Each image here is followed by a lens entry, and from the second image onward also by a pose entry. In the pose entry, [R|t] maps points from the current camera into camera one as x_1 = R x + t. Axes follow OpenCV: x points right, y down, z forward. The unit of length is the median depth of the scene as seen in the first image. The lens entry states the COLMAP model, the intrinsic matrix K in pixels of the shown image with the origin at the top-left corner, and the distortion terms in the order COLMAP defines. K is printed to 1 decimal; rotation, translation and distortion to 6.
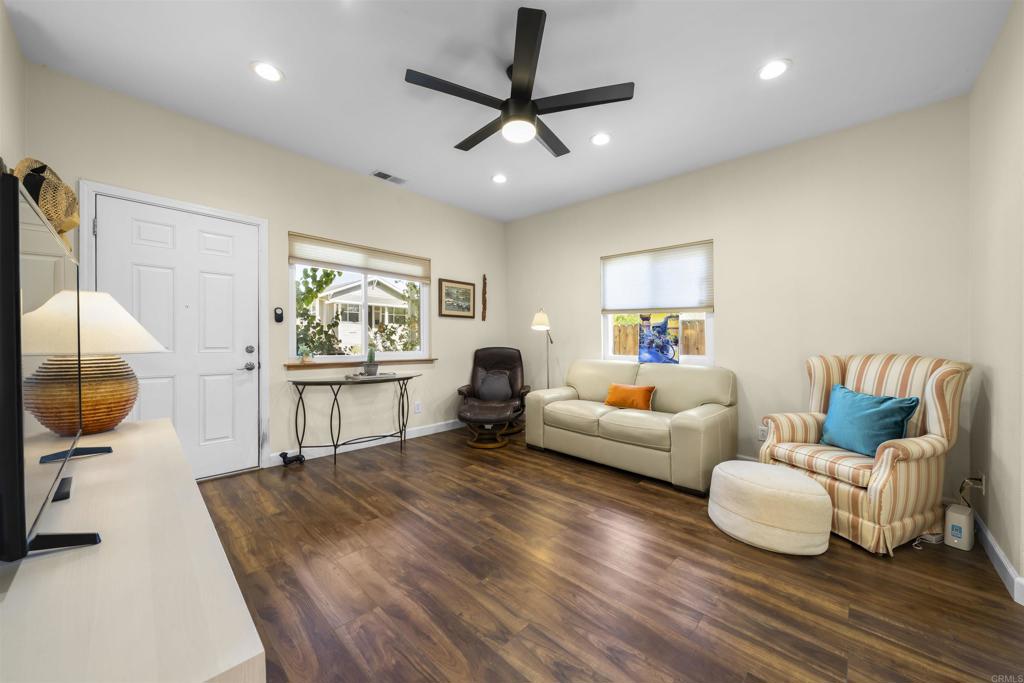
lens RADIAL K [[370.1, 0, 512.0], [0, 370.1, 341.5], [0, 0, 1]] dist [0.000802, 0.000032]
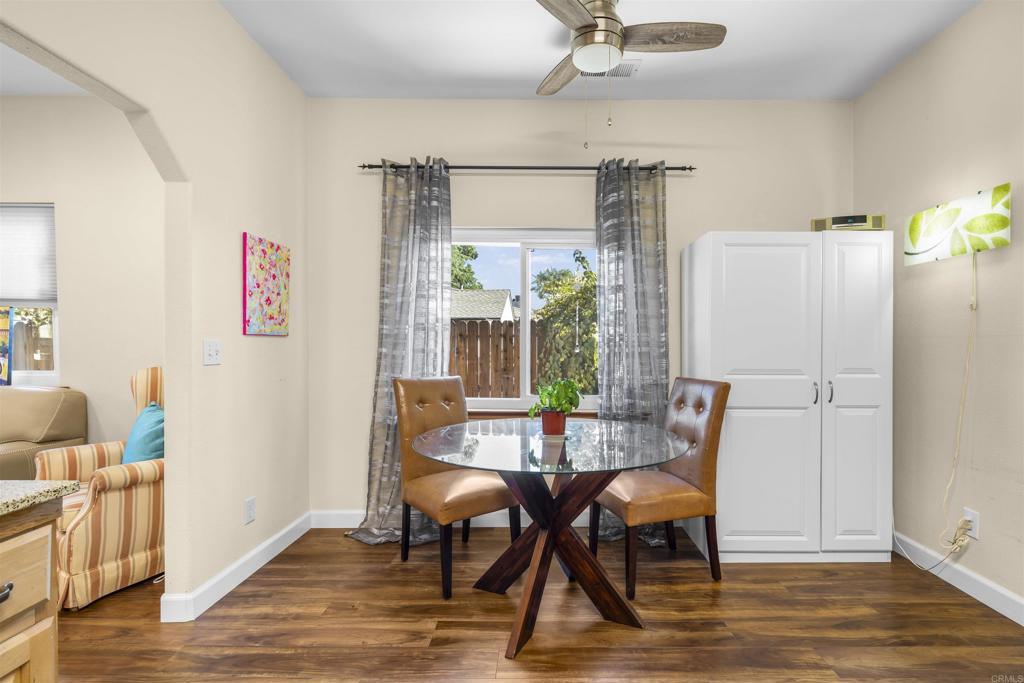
lens RADIAL K [[486.8, 0, 534.2], [0, 486.8, 347.6], [0, 0, 1]] dist [-0.001006, -0.000246]
pose [[0.722245, -0.011606, 0.691540, 0.562492], [0.008816, 0.999932, 0.007574, -0.004137], [-0.691581, 0.000627, 0.722298, -0.277035]]
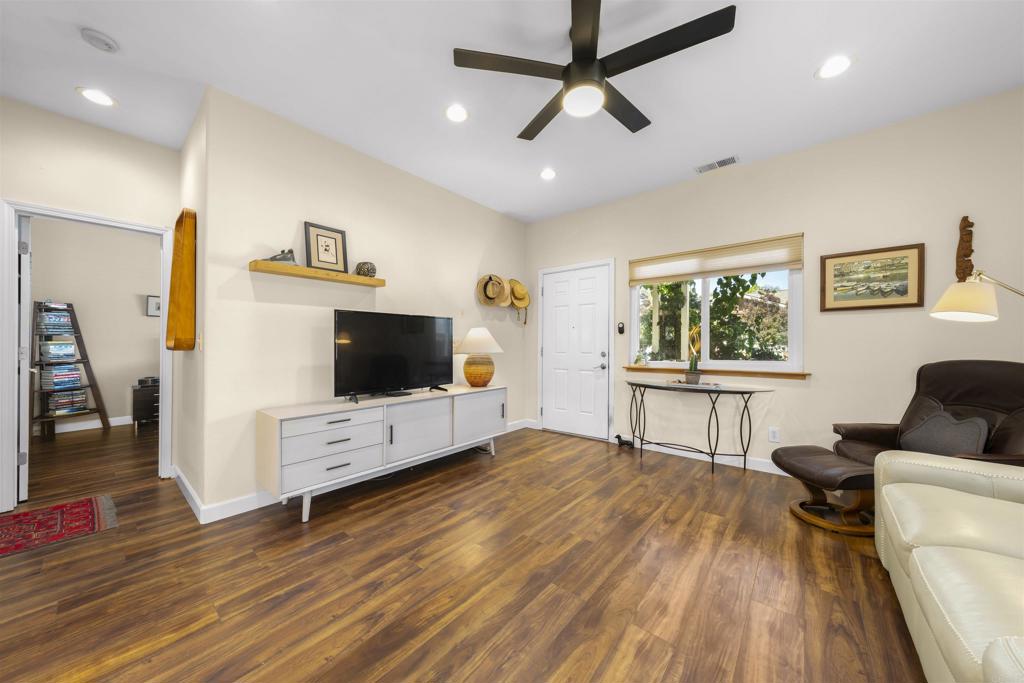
lens RADIAL K [[348.1, 0, 514.9], [0, 348.1, 350.2], [0, 0, 1]] dist [0.002222, 0.000017]
pose [[0.069099, 0.002567, -0.997606, 0.529629], [-0.003520, 0.999991, 0.002330, 0.003391], [0.997604, 0.003350, 0.069108, 0.517514]]
